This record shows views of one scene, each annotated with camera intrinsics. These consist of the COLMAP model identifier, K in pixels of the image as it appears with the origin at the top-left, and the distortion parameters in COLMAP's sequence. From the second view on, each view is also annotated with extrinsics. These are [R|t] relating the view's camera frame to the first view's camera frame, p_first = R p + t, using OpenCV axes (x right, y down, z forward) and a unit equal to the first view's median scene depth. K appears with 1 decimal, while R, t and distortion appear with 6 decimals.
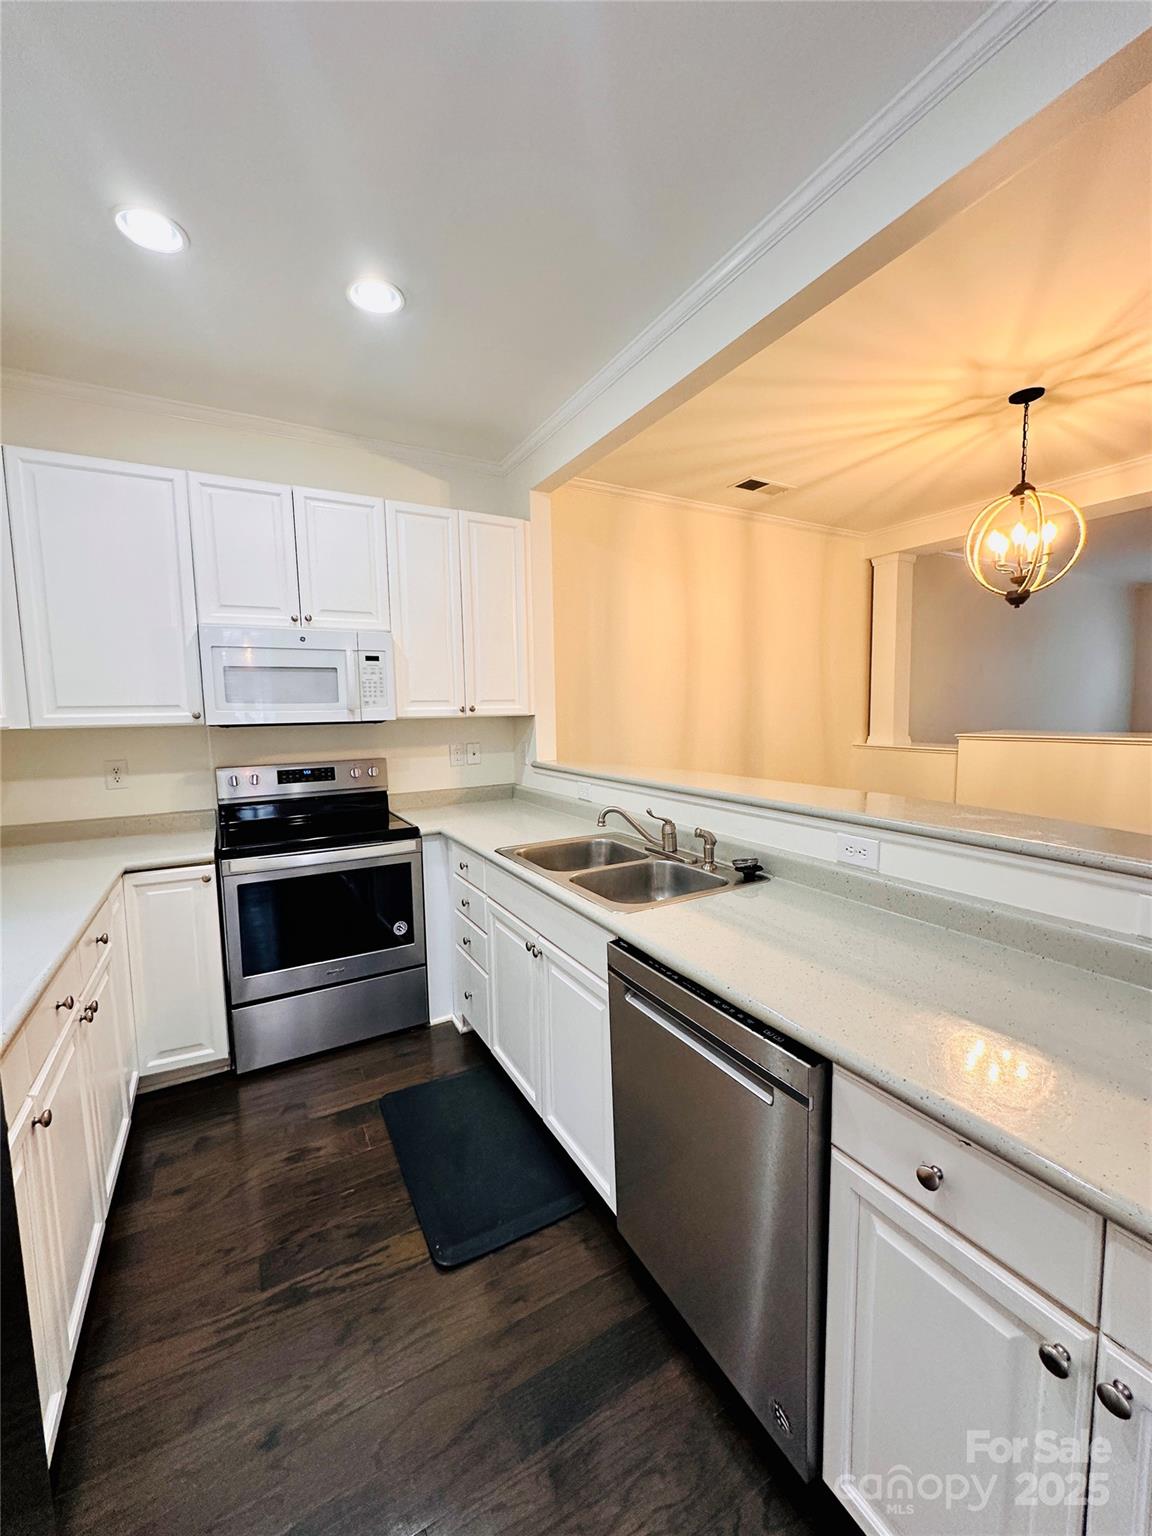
lens RADIAL K [[612.0, 0, 576.0], [0, 612.0, 768.0], [0, 0, 1]] dist [-0.002410, 0.000118]
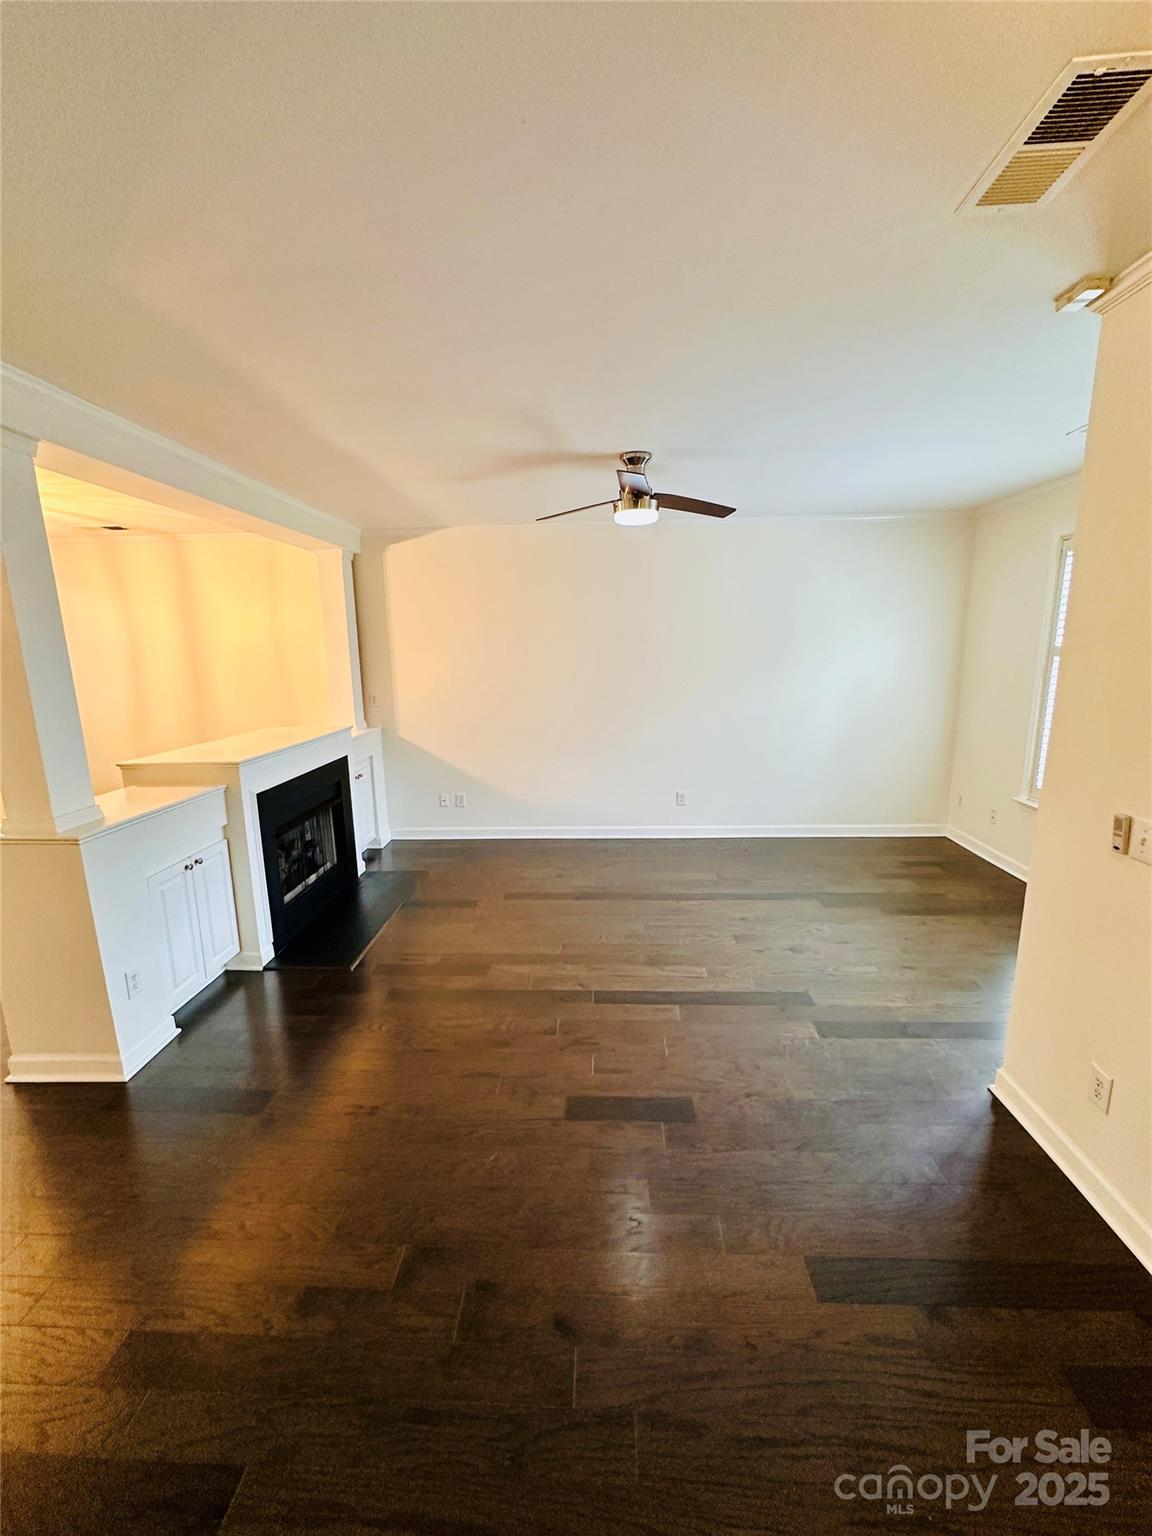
lens RADIAL K [[612.0, 0, 576.0], [0, 612.0, 768.0], [0, 0, 1]] dist [-0.002410, 0.000118]
pose [[0.844946, 0.108915, -0.523644, 2.696601], [-0.051913, 0.991124, 0.122383, -0.235911], [0.532326, -0.076223, 0.843101, 0.575685]]
